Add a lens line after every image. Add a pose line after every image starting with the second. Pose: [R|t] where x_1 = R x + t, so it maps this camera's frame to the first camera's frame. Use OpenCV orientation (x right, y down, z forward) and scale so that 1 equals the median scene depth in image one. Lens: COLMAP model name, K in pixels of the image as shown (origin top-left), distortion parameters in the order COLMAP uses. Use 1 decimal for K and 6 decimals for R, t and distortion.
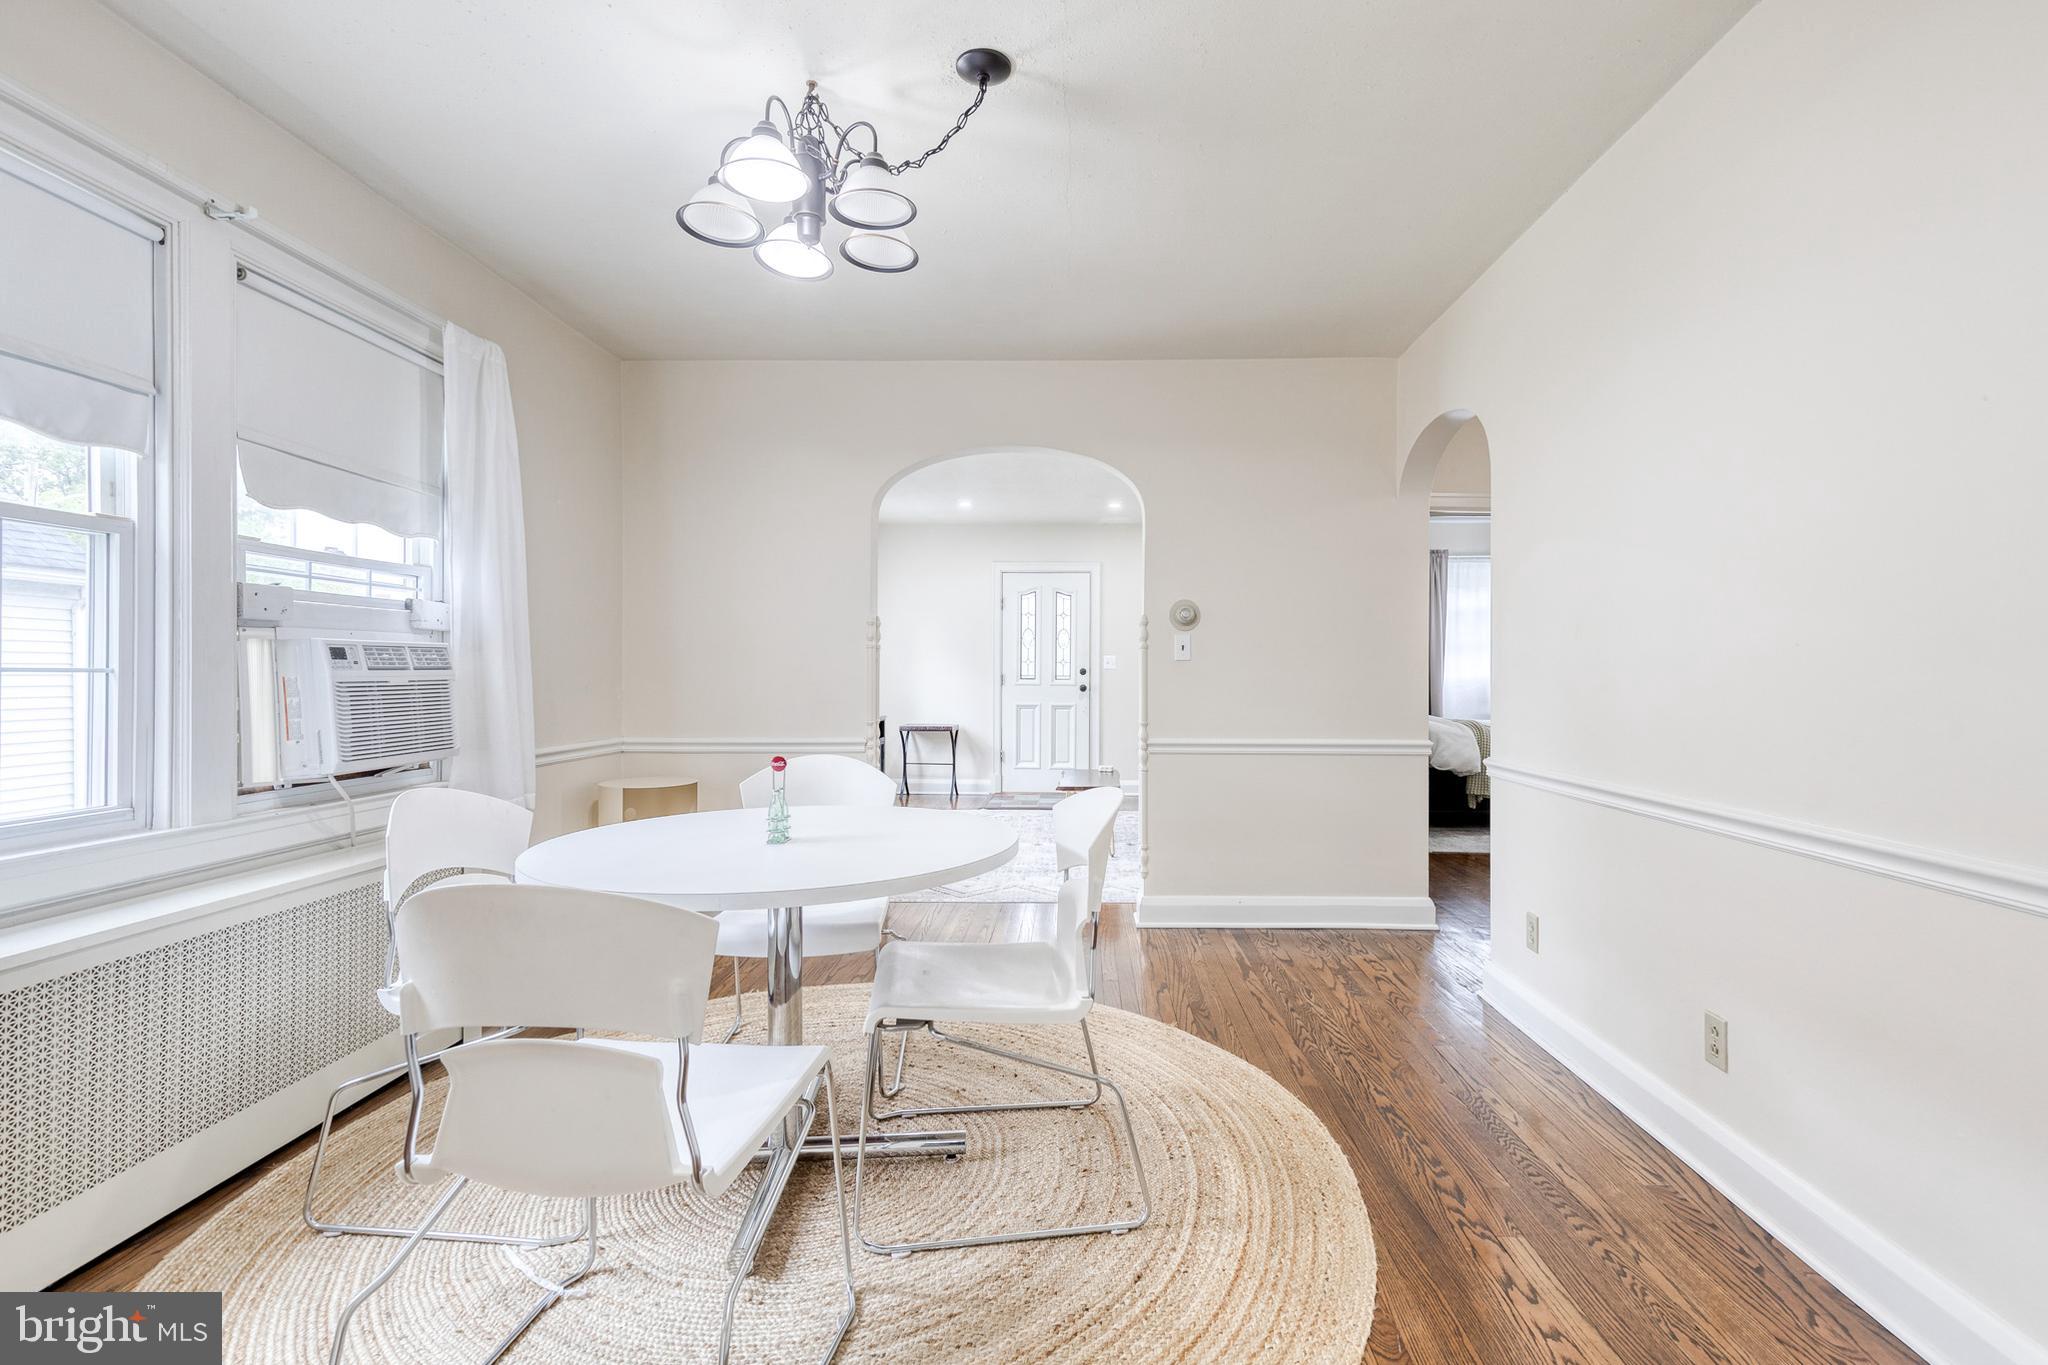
lens RADIAL K [[941.6, 0, 1057.8], [0, 941.6, 673.7], [0, 0, 1]] dist [0.008671, -0.000274]
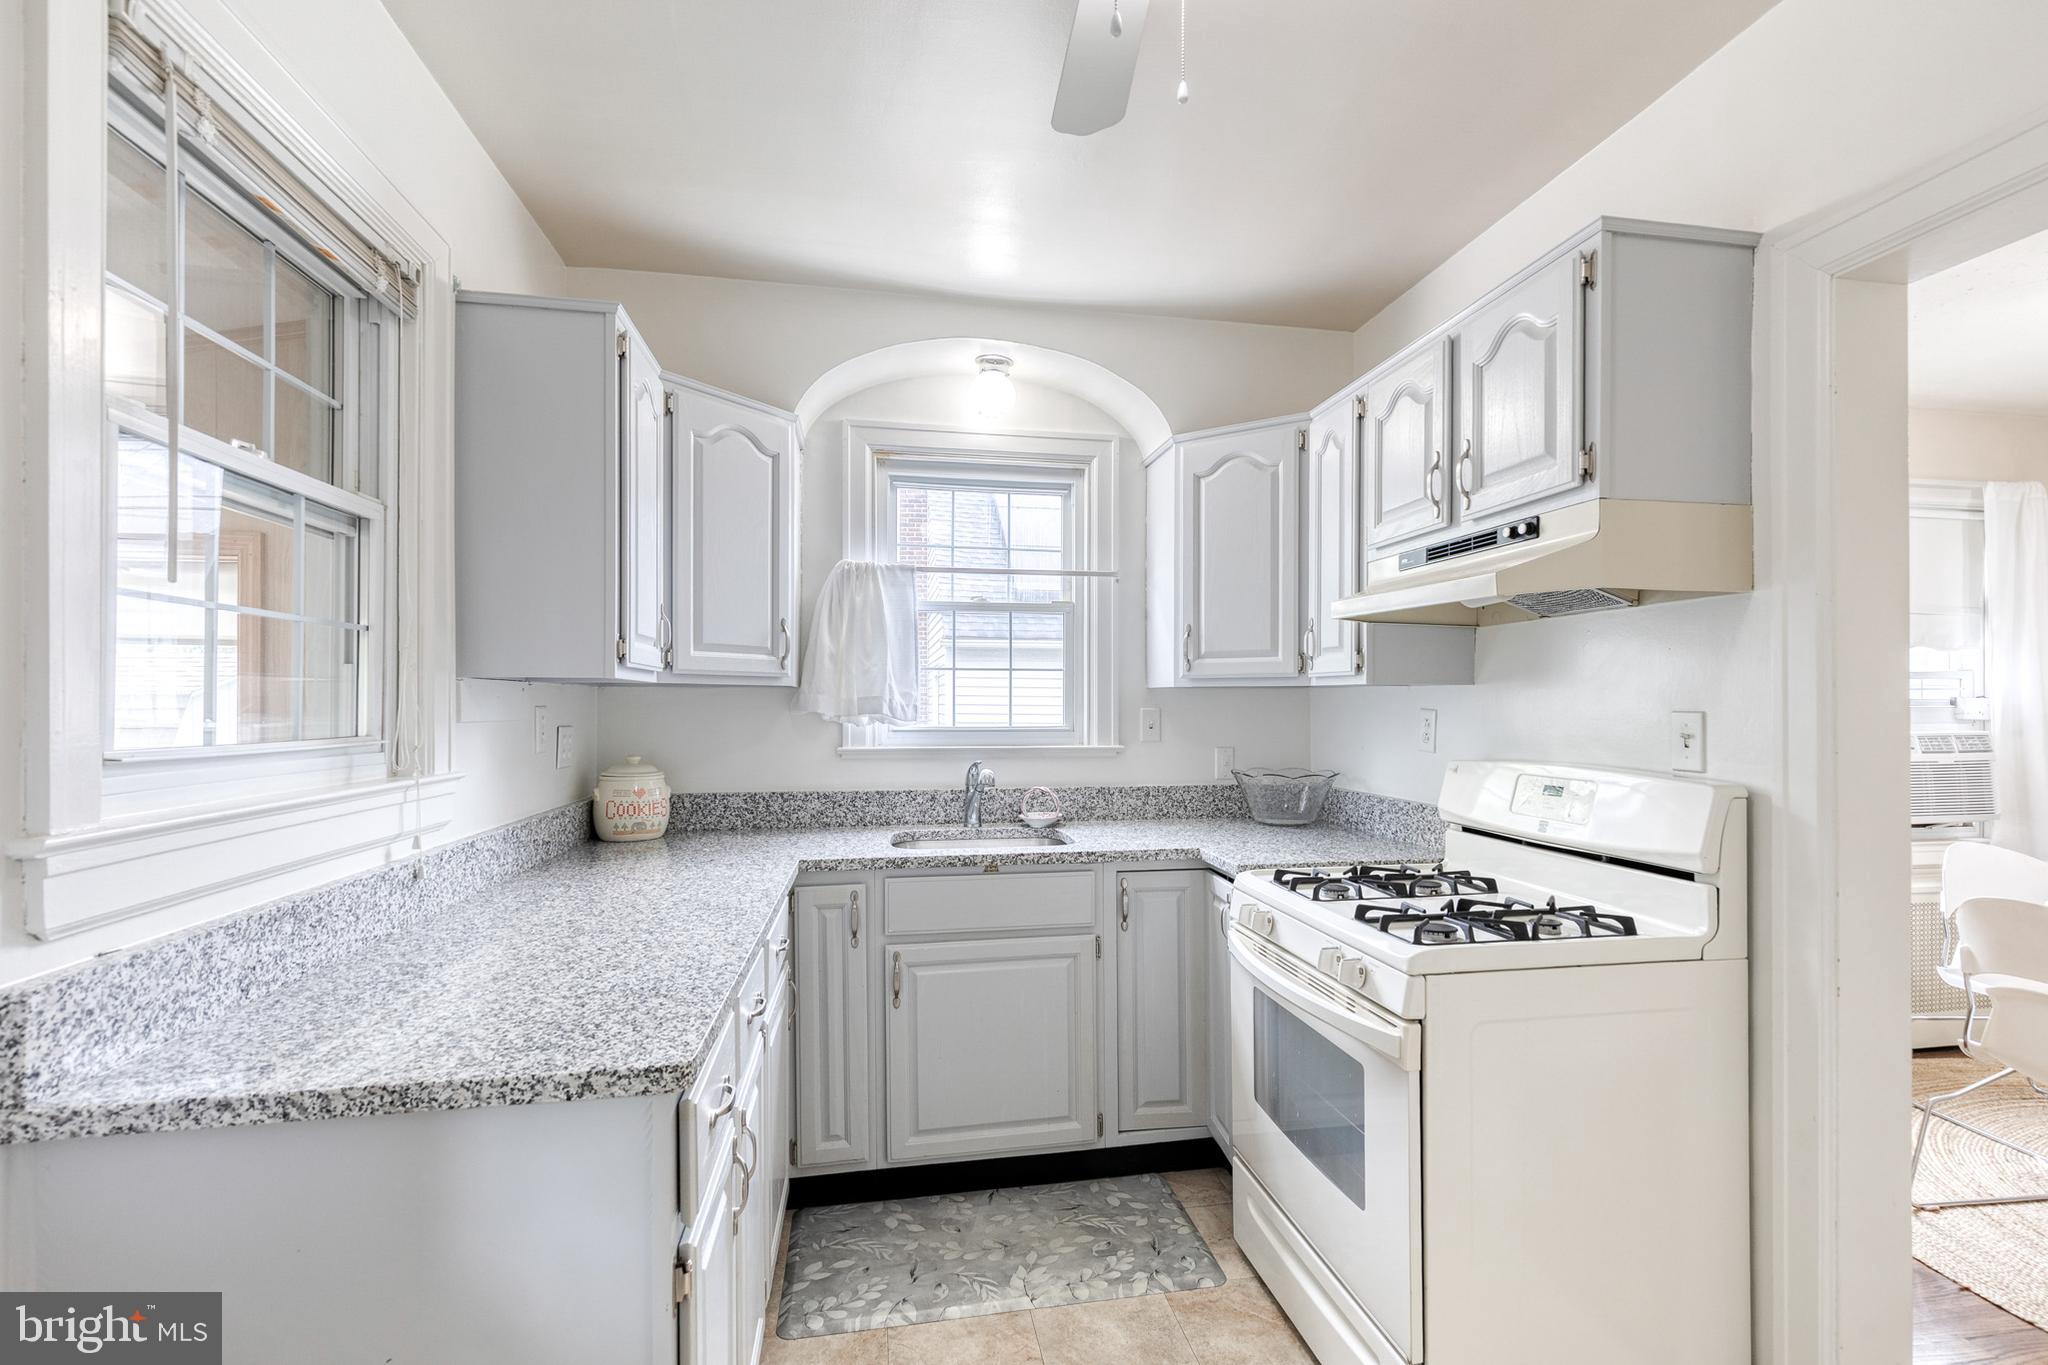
lens RADIAL K [[931.3, 0, 1033.6], [0, 931.3, 693.5], [0, 0, 1]] dist [0.009833, -0.000987]
pose [[0.201391, -0.006822, -0.979487, 0.379231], [-0.001689, 0.999972, -0.007312, -0.079632], [0.979510, 0.003127, 0.201374, -0.582860]]
